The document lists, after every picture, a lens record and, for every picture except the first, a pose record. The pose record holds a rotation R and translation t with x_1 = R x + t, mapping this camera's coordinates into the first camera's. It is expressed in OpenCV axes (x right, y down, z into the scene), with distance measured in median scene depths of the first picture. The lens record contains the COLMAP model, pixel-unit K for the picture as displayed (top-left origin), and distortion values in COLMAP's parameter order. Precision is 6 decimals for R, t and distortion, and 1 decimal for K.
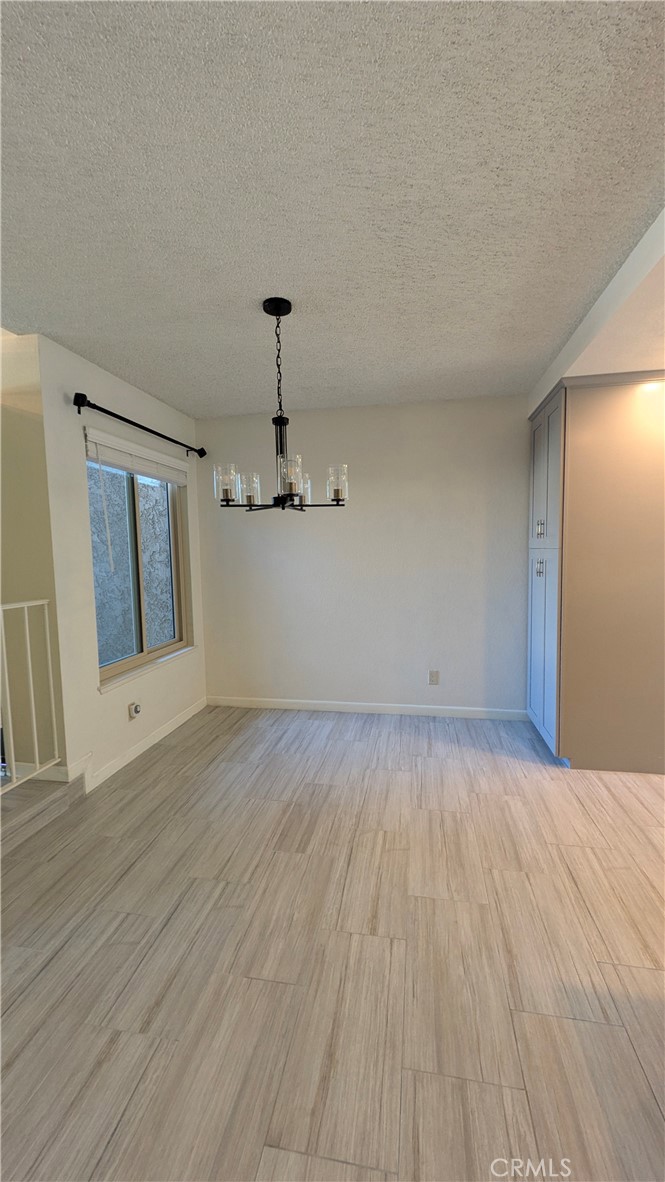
lens RADIAL K [[462.2, 0, 333.5], [0, 462.2, 589.6], [0, 0, 1]] dist [-0.000224, -0.000673]
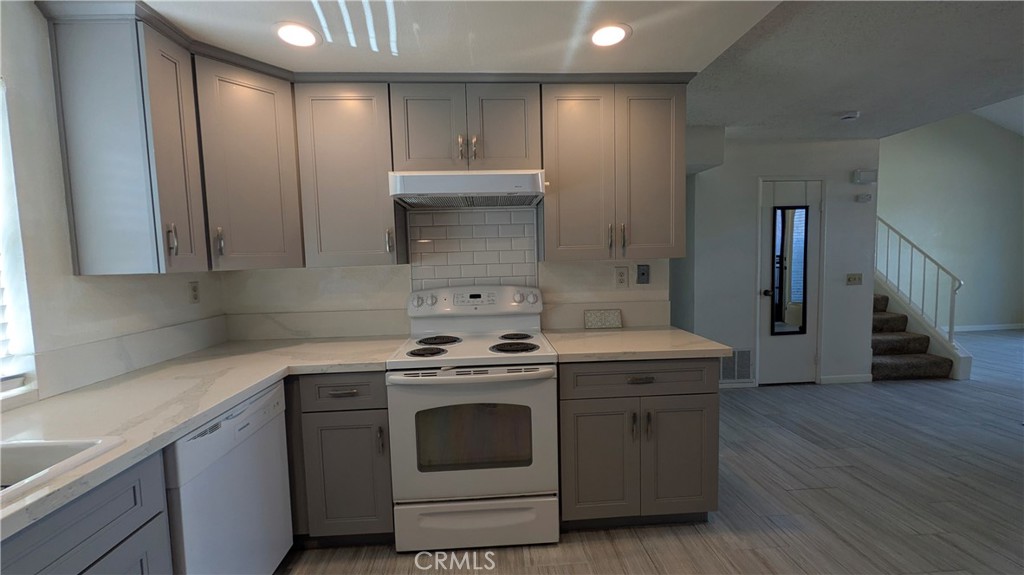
lens RADIAL K [[398.9, 0, 512.0], [0, 398.9, 287.5], [0, 0, 1]] dist [-0.001845, 0.000020]
pose [[-0.968488, 0.059333, -0.241889, 0.913965], [0.020488, 0.986897, 0.160047, -0.104107], [0.248216, 0.150048, -0.957013, 1.022477]]
